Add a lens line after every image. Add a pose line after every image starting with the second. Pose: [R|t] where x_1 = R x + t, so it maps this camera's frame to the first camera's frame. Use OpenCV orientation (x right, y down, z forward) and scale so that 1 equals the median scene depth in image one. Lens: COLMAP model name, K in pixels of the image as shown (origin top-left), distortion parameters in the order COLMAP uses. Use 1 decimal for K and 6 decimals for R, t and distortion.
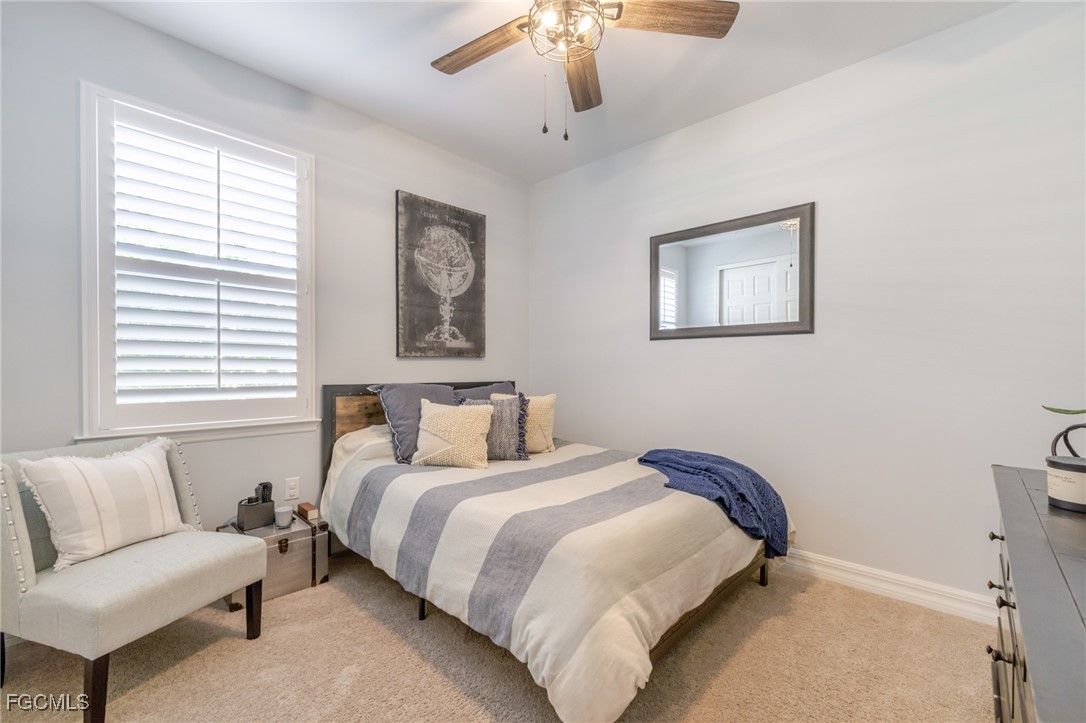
lens RADIAL K [[463.6, 0, 535.0], [0, 463.6, 375.7], [0, 0, 1]] dist [0.000790, 0.000167]
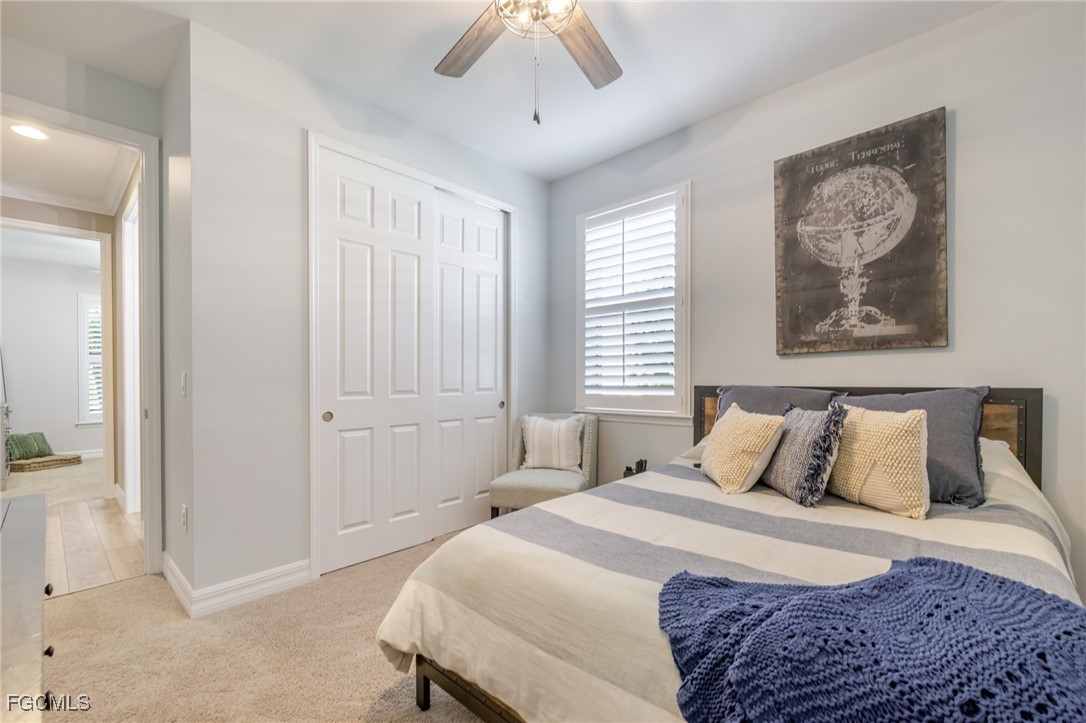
lens RADIAL K [[463.6, 0, 535.0], [0, 463.6, 375.7], [0, 0, 1]] dist [0.000790, 0.000167]
pose [[-0.002059, -0.004171, -0.999989, 0.545526], [-0.000071, 0.999991, -0.004171, 0.000980], [0.999998, 0.000062, -0.002059, 0.535467]]
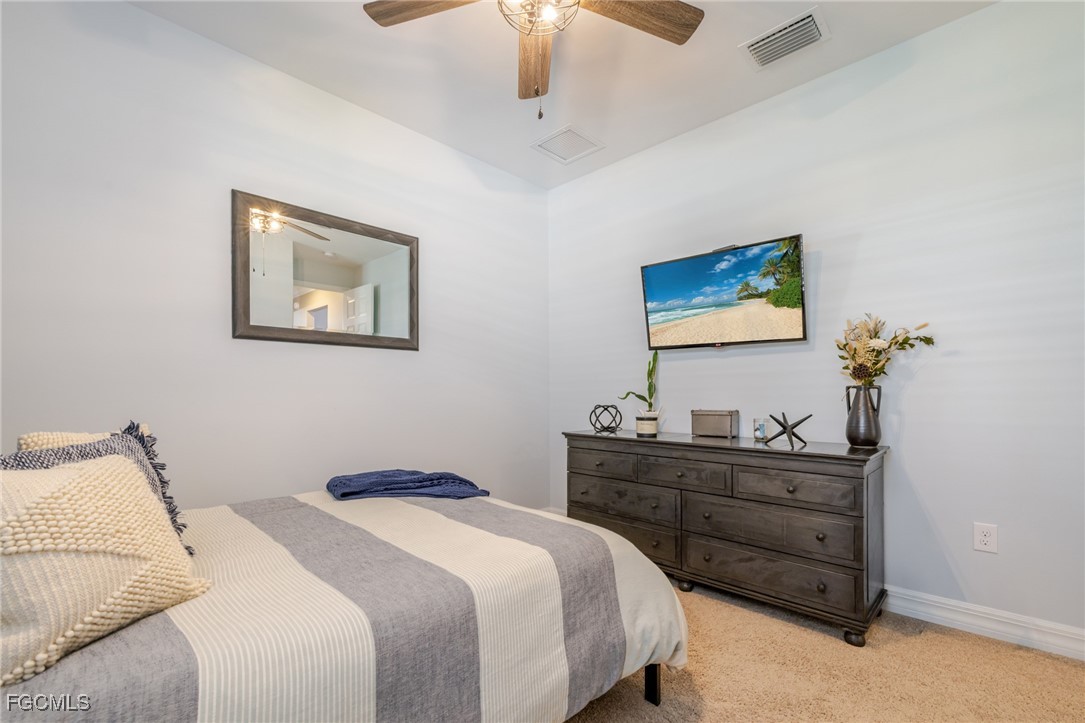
lens RADIAL K [[468.4, 0, 541.4], [0, 468.4, 397.8], [0, 0, 1]] dist [0.014079, 0.000053]
pose [[0.005901, -0.018373, 0.999814, -0.452429], [0.017851, 0.999674, 0.018265, 0.008927], [-0.999823, 0.017740, 0.006227, 0.529349]]
